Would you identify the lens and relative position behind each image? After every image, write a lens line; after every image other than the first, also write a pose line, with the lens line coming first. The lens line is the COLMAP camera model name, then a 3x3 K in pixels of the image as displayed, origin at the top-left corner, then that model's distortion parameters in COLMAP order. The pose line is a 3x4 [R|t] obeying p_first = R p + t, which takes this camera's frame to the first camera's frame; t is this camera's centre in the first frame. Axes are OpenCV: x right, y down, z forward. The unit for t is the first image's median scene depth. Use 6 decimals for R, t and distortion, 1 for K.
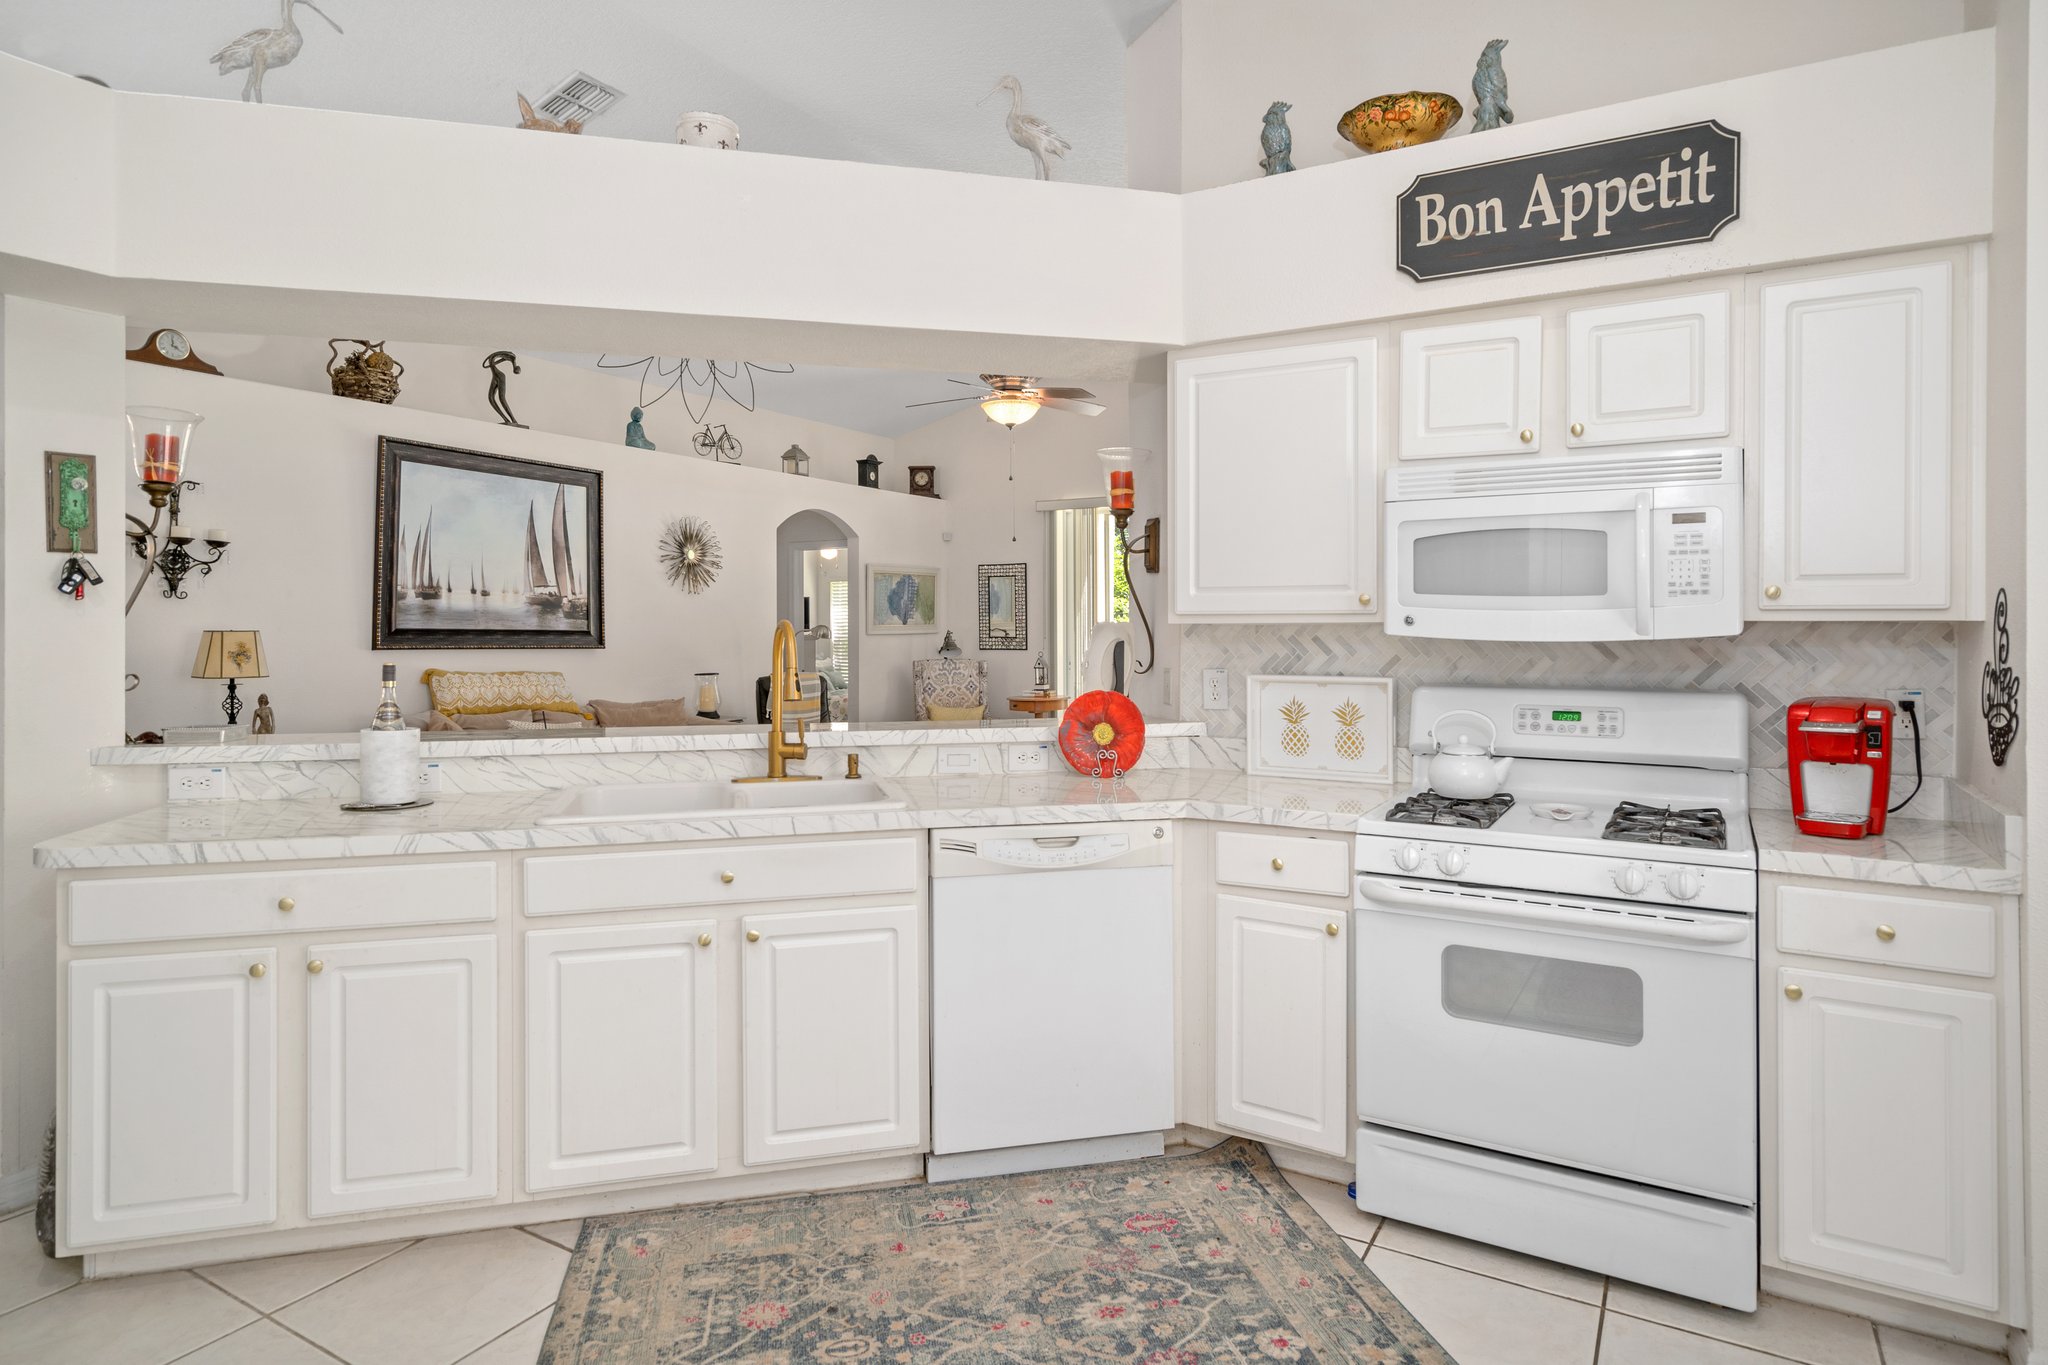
lens RADIAL K [[1138.1, 0, 1047.4], [0, 1138.1, 634.2], [0, 0, 1]] dist [0.005958, -0.001565]
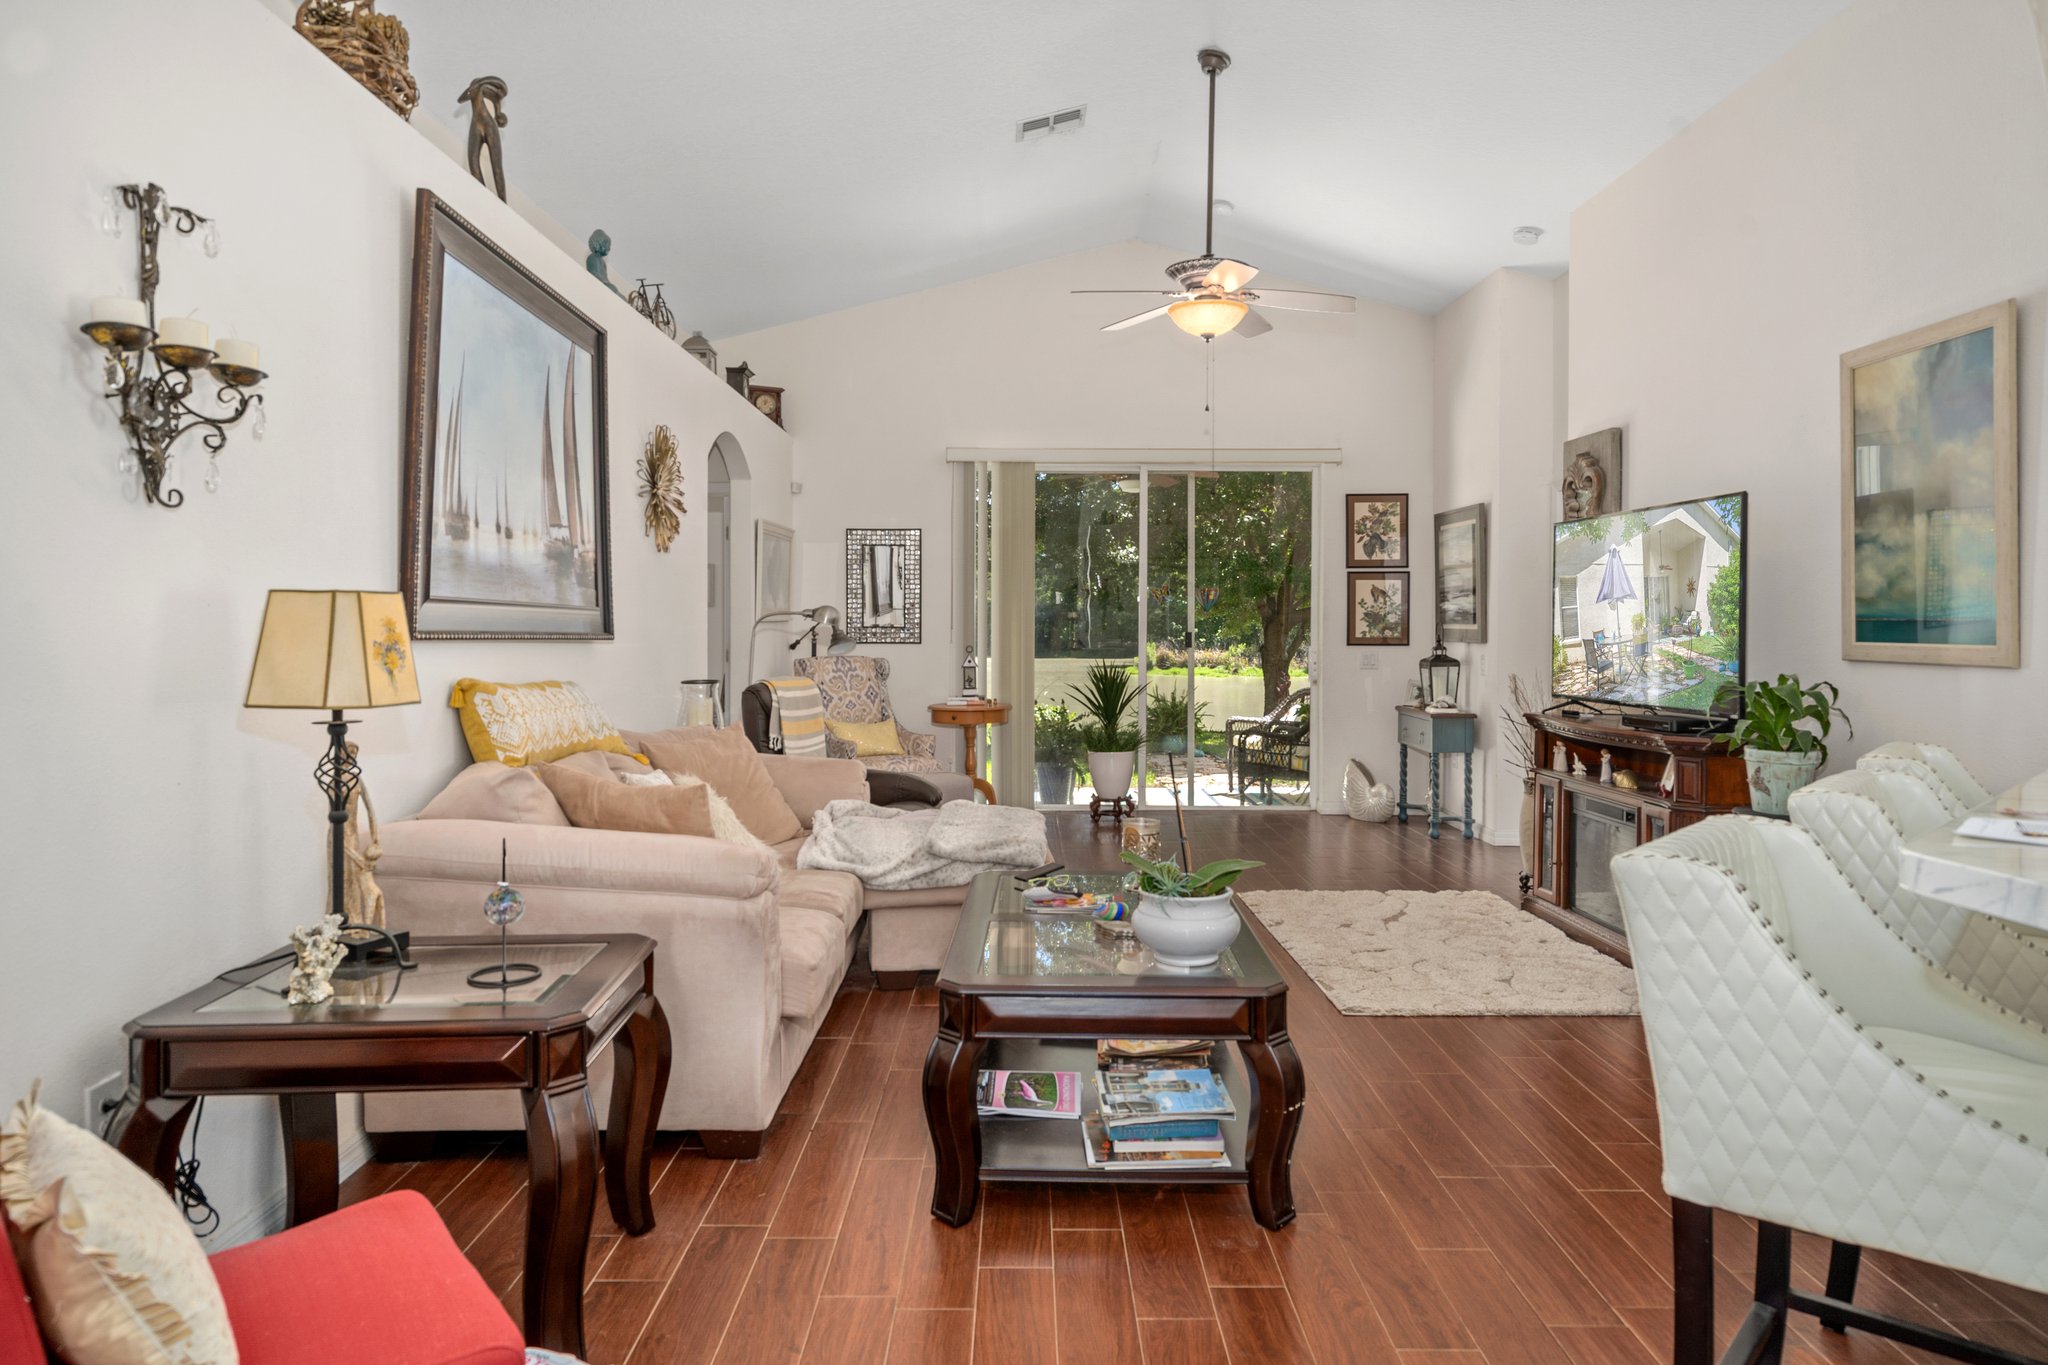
lens RADIAL K [[1223.9, 0, 1026.4], [0, 1223.9, 642.9], [0, 0, 1]] dist [0.011852, 0.002367]
pose [[0.864238, -0.003057, 0.503075, -1.340784], [-0.004040, 0.999907, 0.013018, 0.015485], [-0.503068, -0.013283, 0.864145, 0.915326]]
